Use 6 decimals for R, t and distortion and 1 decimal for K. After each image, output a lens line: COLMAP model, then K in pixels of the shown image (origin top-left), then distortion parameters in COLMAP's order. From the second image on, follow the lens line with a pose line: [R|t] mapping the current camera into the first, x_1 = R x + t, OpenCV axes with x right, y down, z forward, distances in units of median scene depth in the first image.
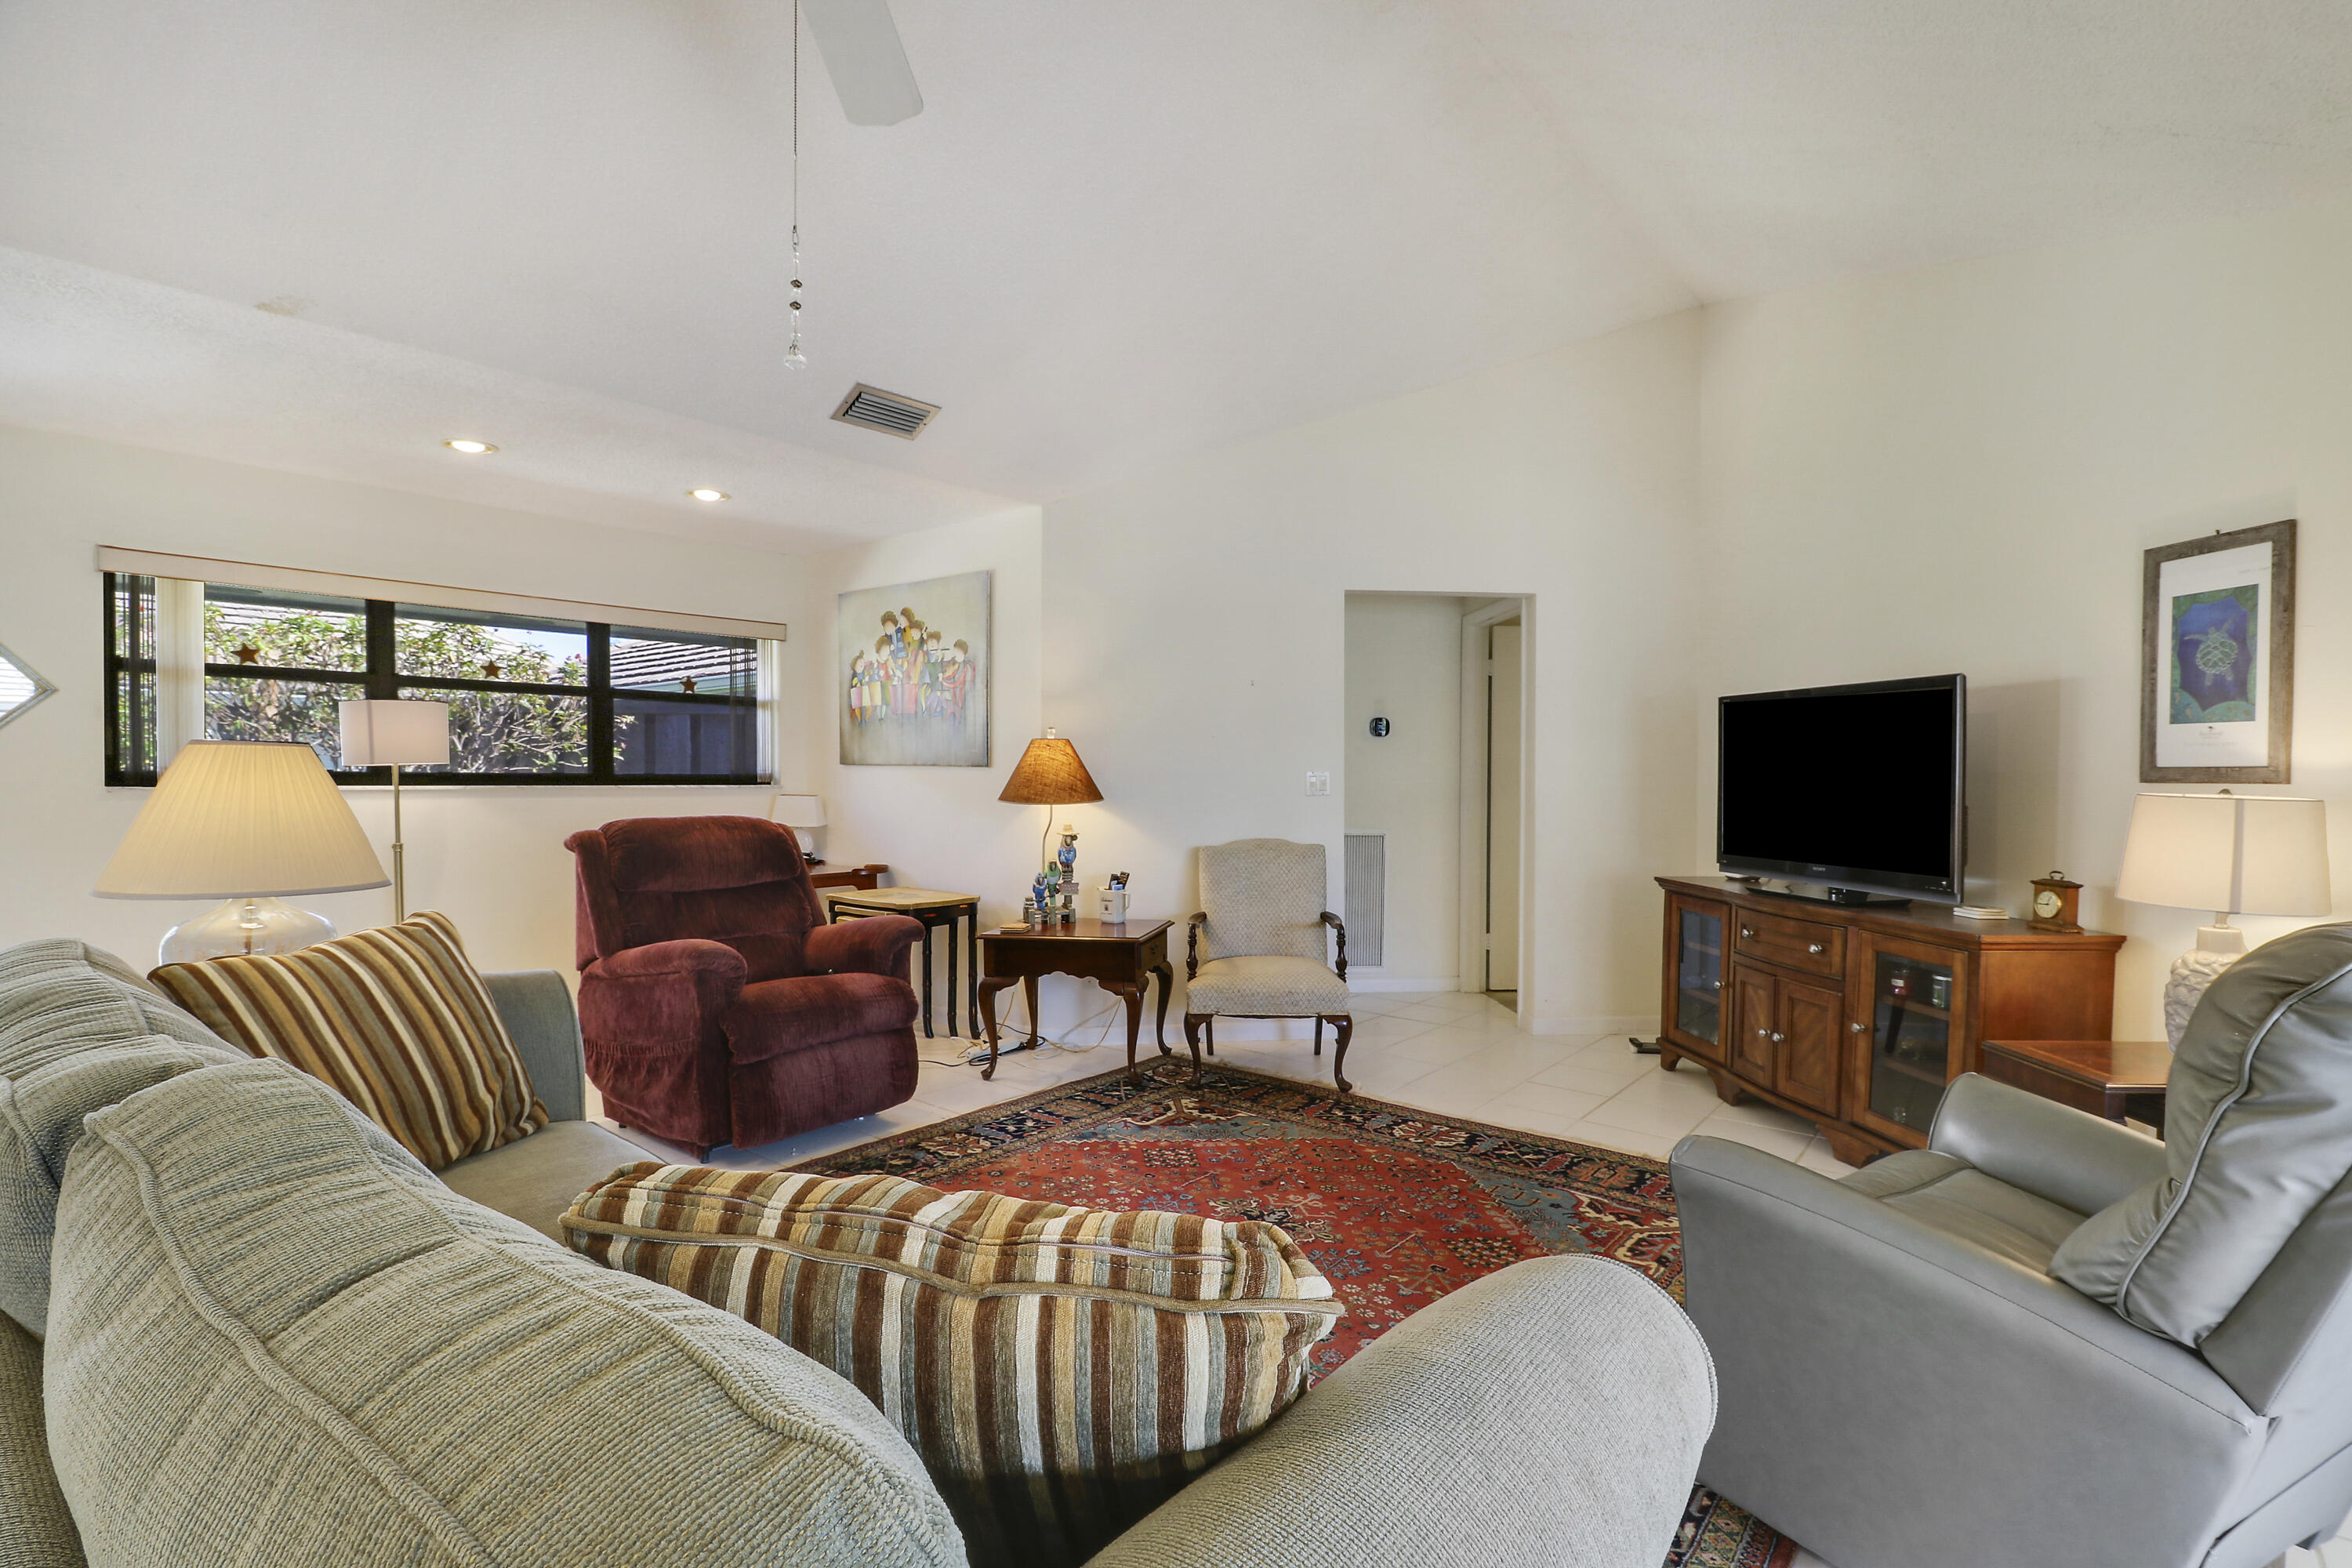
lens RADIAL K [[1091.3, 0, 1191.0], [0, 1091.3, 790.5], [0, 0, 1]] dist [0.002490, -0.013044]
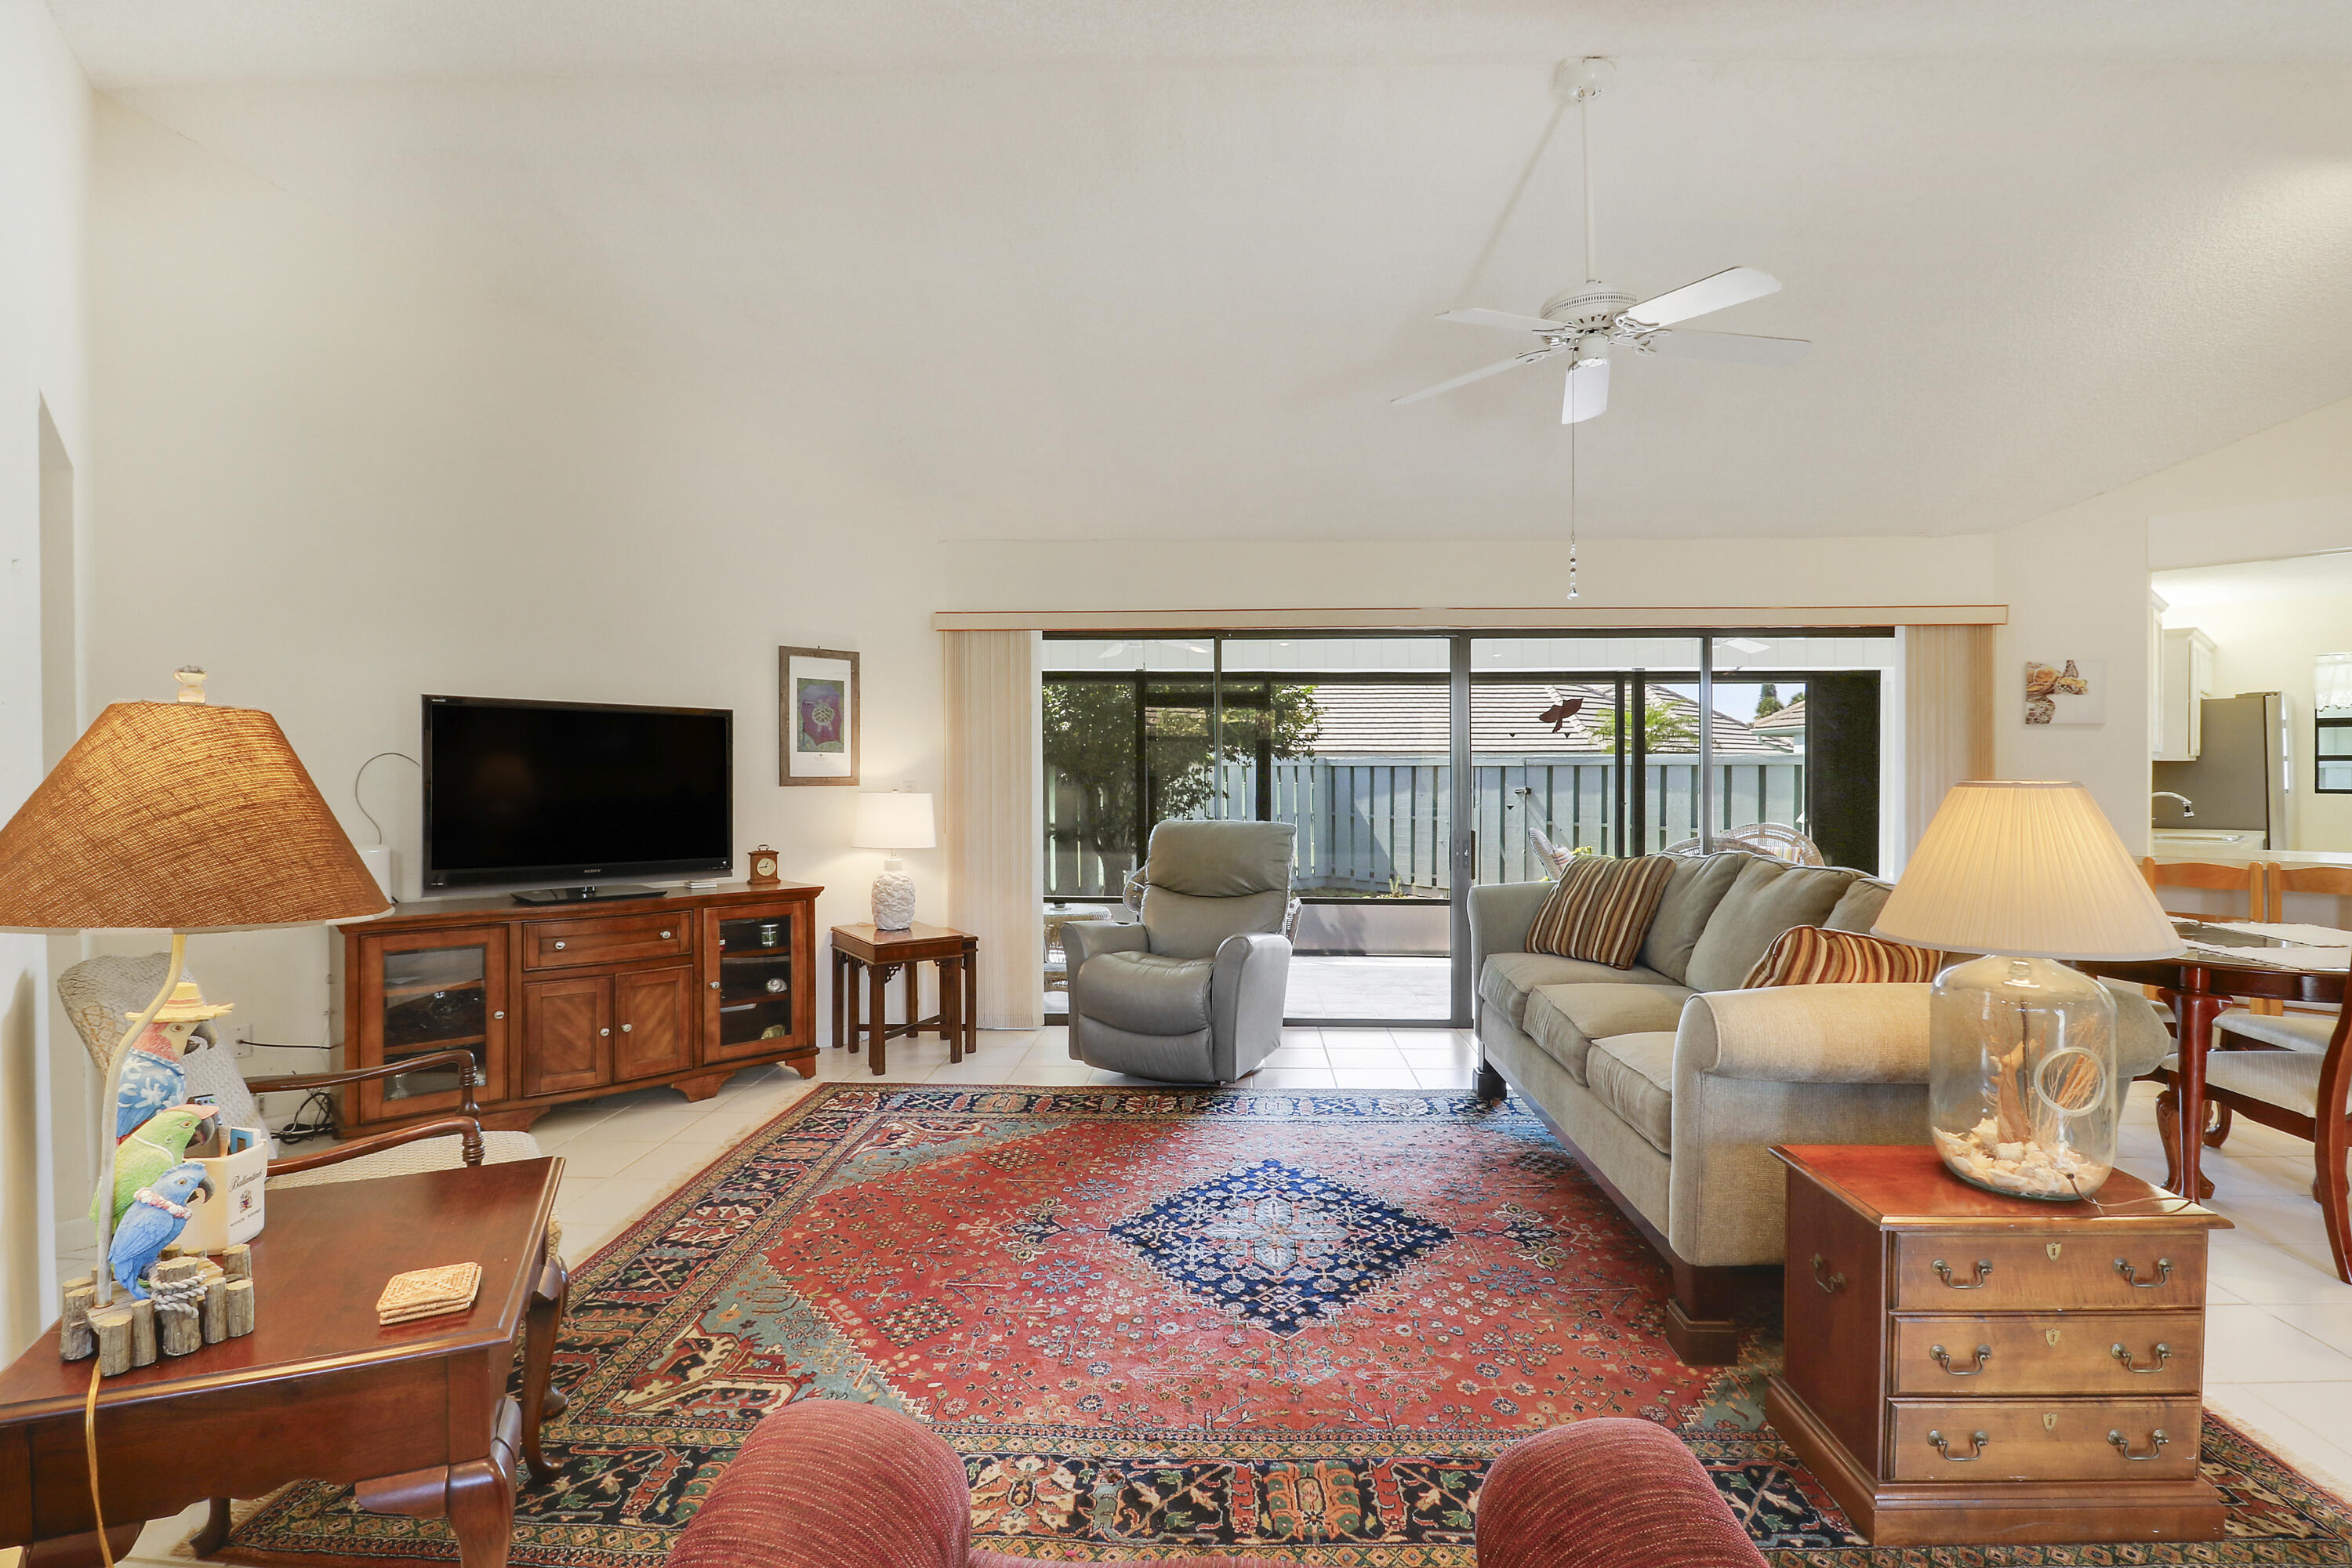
lens RADIAL K [[1112.2, 0, 1205.5], [0, 1112.2, 787.2], [0, 0, 1]] dist [0.000392, -0.000186]
pose [[-0.621148, -0.015370, 0.783543, -0.567042], [0.008235, 0.999624, 0.026137, -0.030156], [-0.783650, 0.022687, -0.620788, 1.032716]]
